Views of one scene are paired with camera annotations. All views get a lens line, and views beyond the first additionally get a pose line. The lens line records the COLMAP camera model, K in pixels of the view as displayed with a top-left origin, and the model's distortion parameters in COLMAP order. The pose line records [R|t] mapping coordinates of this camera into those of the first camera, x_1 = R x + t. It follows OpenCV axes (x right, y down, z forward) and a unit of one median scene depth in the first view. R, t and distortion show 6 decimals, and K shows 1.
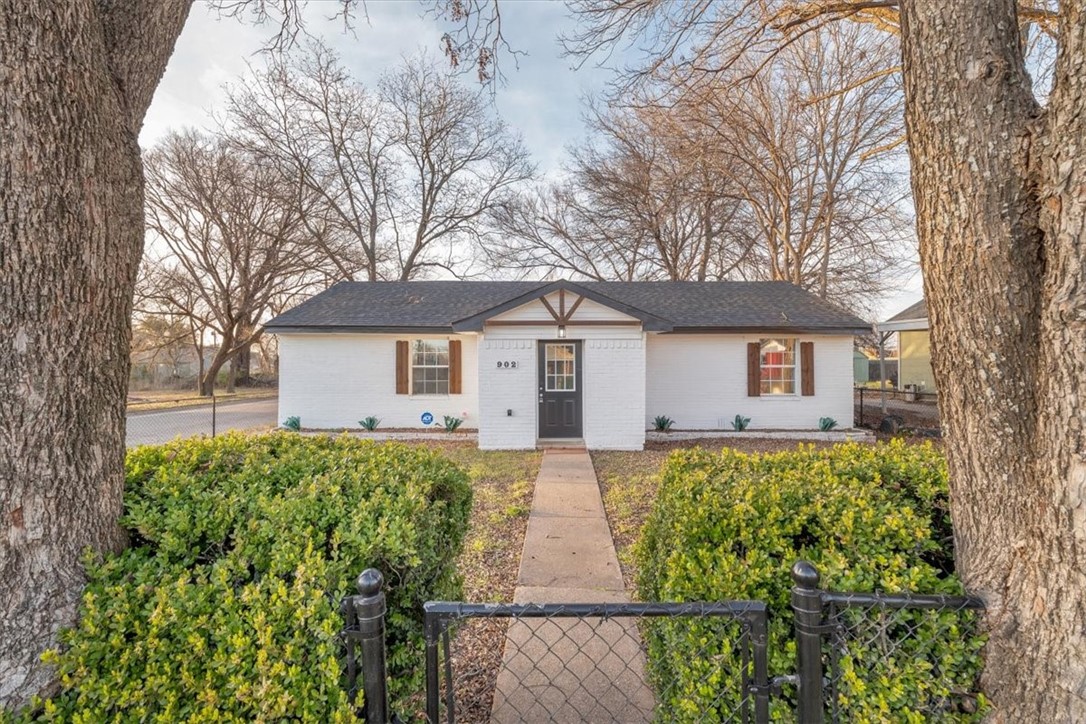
lens RADIAL K [[445.9, 0, 544.2], [0, 445.9, 361.6], [0, 0, 1]] dist [-0.001286, -0.000190]
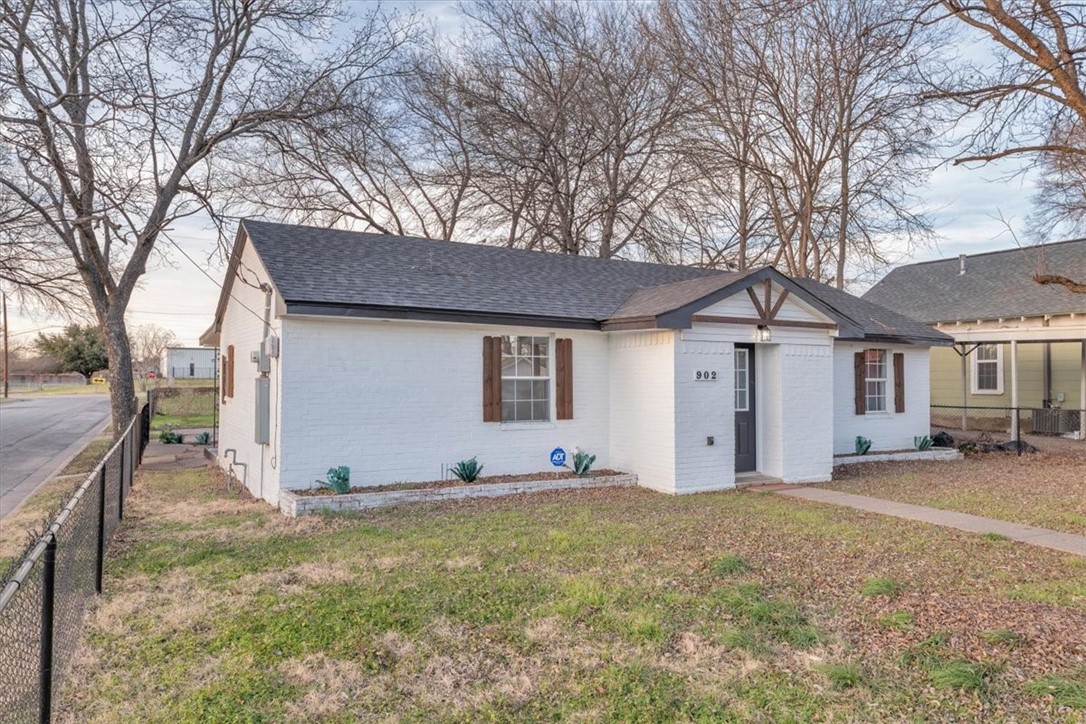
lens RADIAL K [[721.6, 0, 543.0], [0, 721.6, 362.0], [0, 0, 1]] dist [-0.002343, -0.000568]
pose [[0.871034, 0.016464, 0.490946, -0.797655], [-0.008225, 0.999787, -0.018935, 0.008256], [-0.491153, 0.012455, 0.870984, 0.088091]]
